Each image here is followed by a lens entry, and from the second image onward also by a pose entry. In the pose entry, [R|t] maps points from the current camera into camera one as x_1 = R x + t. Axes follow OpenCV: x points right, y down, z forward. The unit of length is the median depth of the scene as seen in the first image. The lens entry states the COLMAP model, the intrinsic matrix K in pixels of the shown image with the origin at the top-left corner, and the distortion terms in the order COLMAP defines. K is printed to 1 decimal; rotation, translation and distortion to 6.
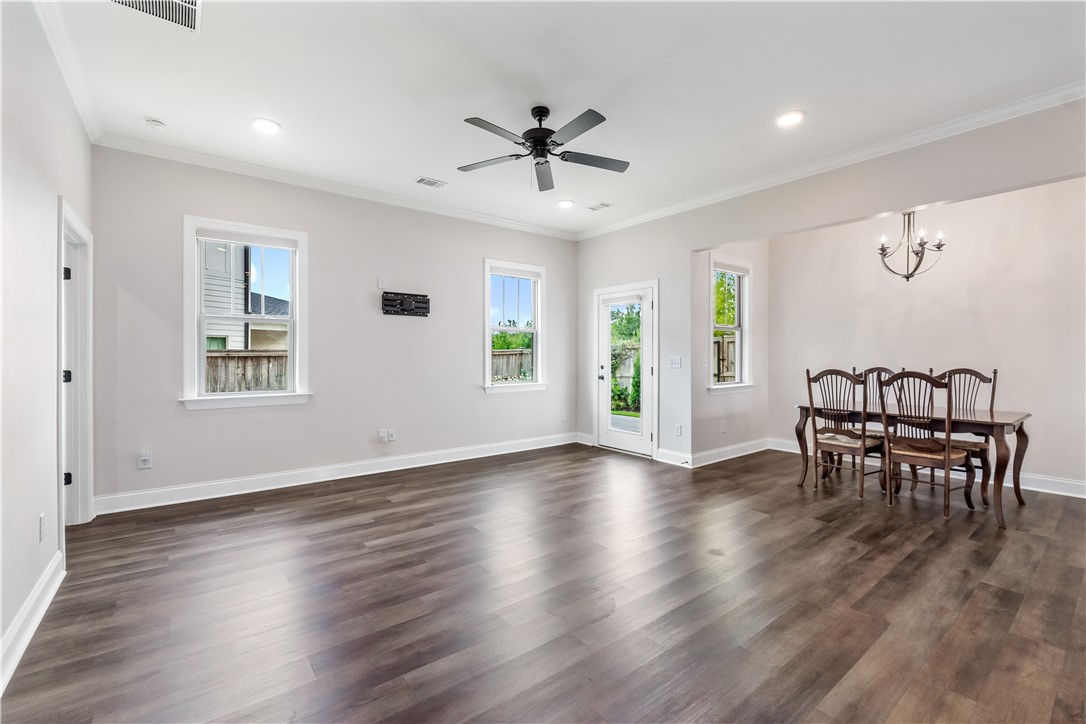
lens RADIAL K [[464.0, 0, 541.9], [0, 464.0, 358.2], [0, 0, 1]] dist [-0.001340, -0.000157]
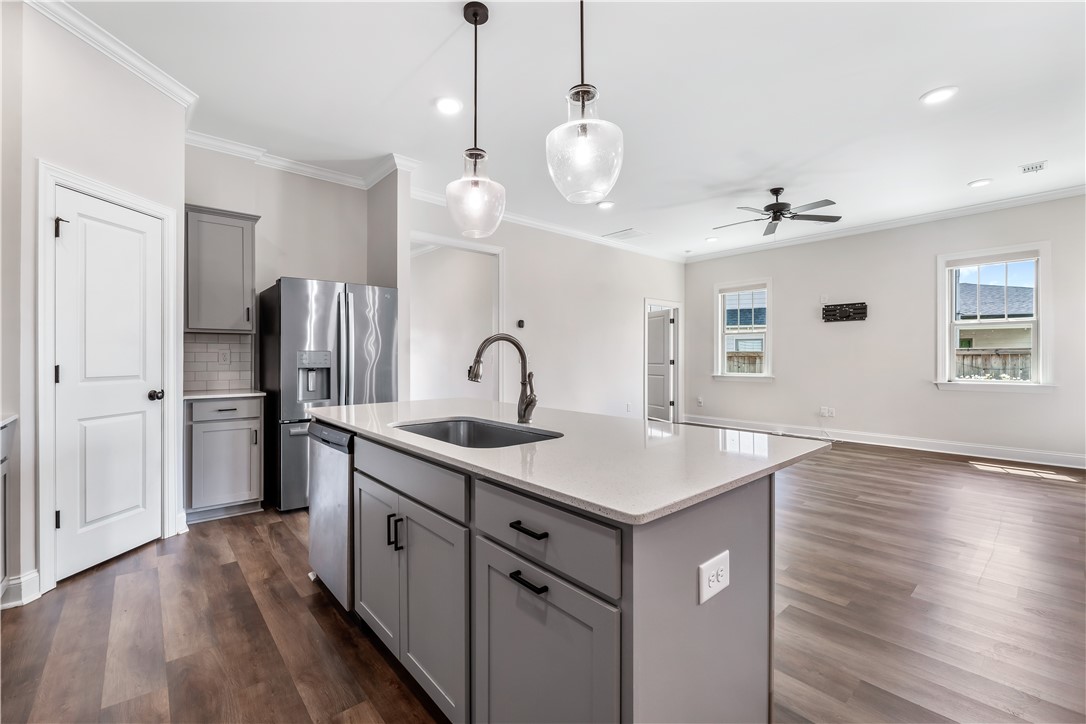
lens RADIAL K [[464.0, 0, 542.3], [0, 464.0, 359.8], [0, 0, 1]] dist [-0.001340, -0.000157]
pose [[0.054432, 0.001602, -0.998516, 0.930541], [0.008202, 0.999964, 0.002052, 0.004576], [0.998484, -0.008302, 0.054417, 0.097814]]
